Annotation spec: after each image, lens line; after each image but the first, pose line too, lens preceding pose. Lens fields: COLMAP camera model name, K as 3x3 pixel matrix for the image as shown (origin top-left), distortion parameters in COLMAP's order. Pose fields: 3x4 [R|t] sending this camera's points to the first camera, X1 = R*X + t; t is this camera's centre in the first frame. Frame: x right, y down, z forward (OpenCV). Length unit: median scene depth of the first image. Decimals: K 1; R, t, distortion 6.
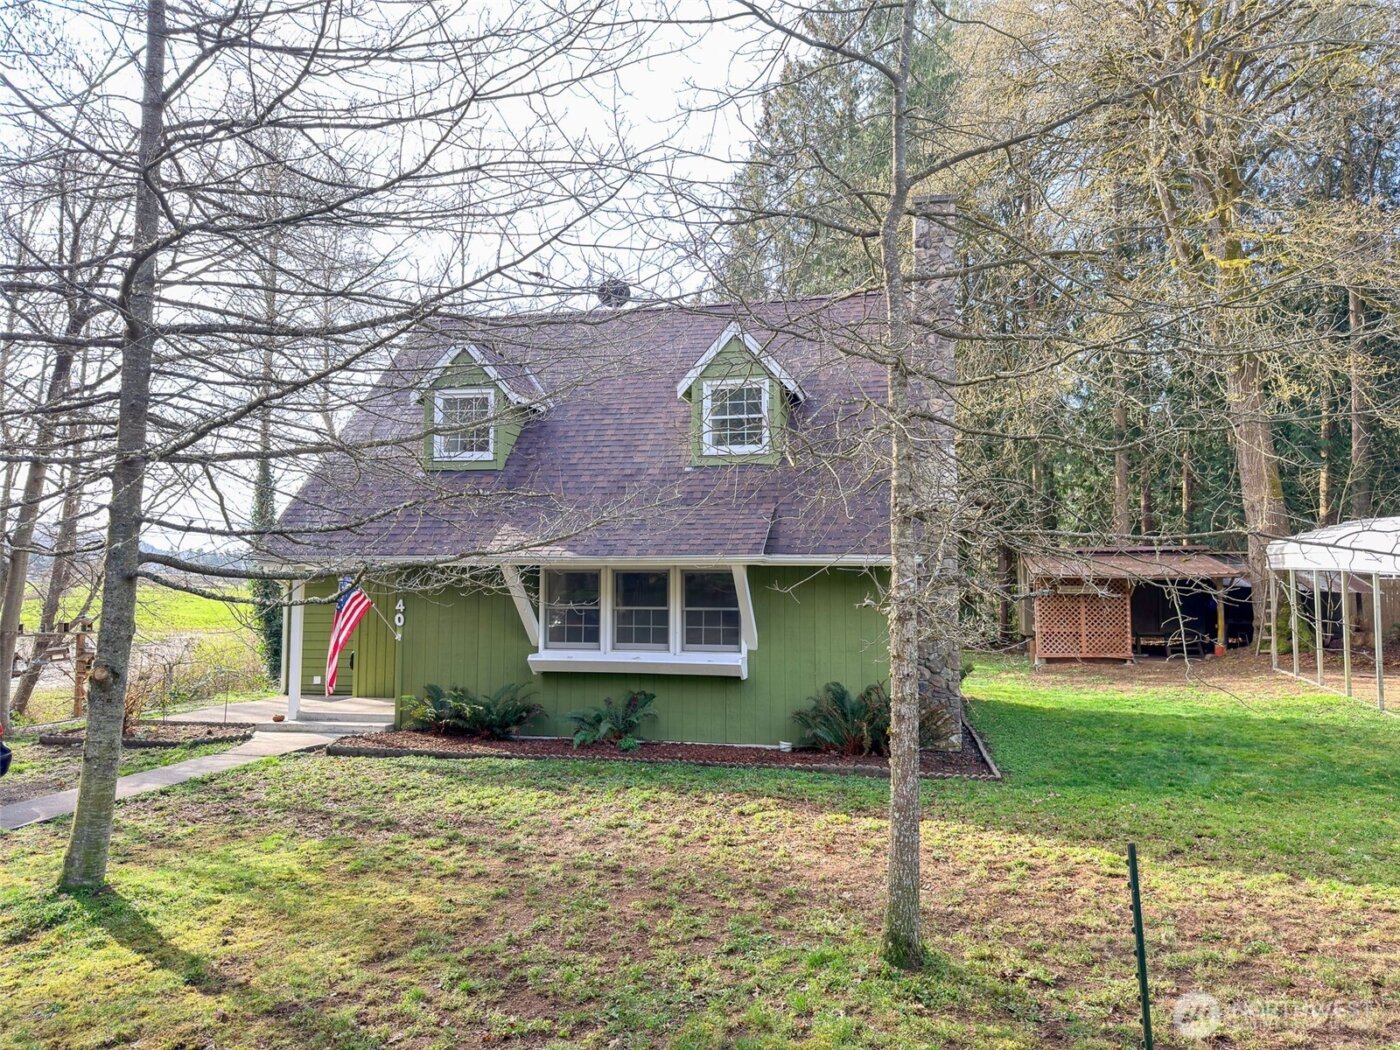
lens RADIAL K [[983.1, 0, 701.4], [0, 983.1, 523.3], [0, 0, 1]] dist [-0.009240, -0.003287]
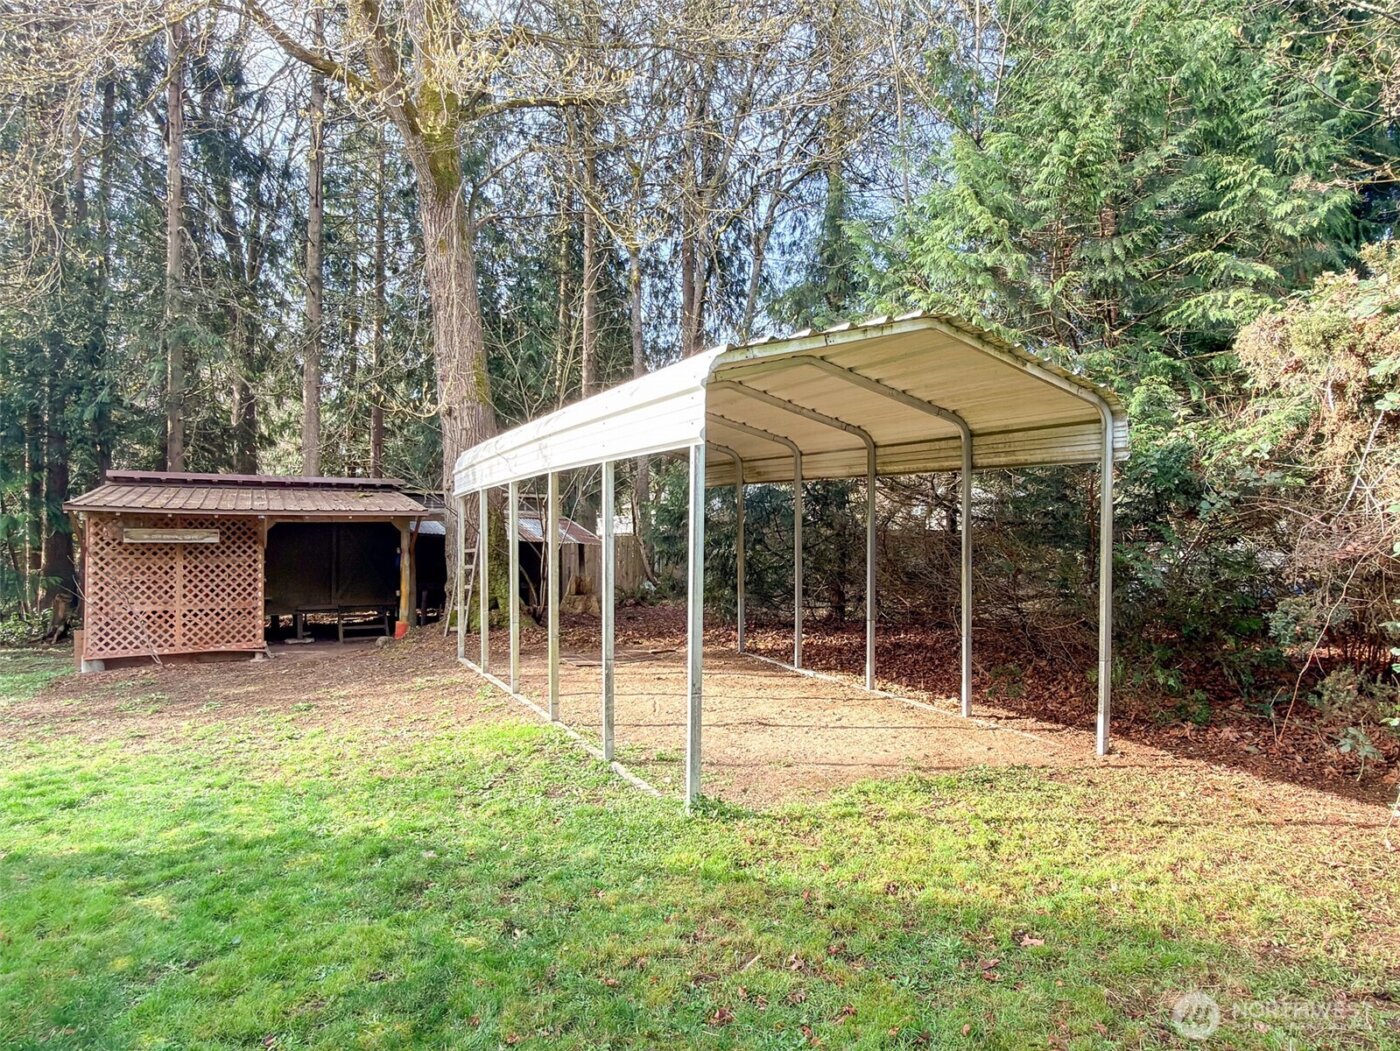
lens RADIAL K [[886.9, 0, 699.9], [0, 886.9, 531.1], [0, 0, 1]] dist [0.000167, 0.001097]
pose [[0.750013, 0.014374, 0.661267, 0.276615], [-0.033520, 0.999305, 0.016297, 0.045848], [-0.660573, -0.034388, 0.749974, 0.410027]]
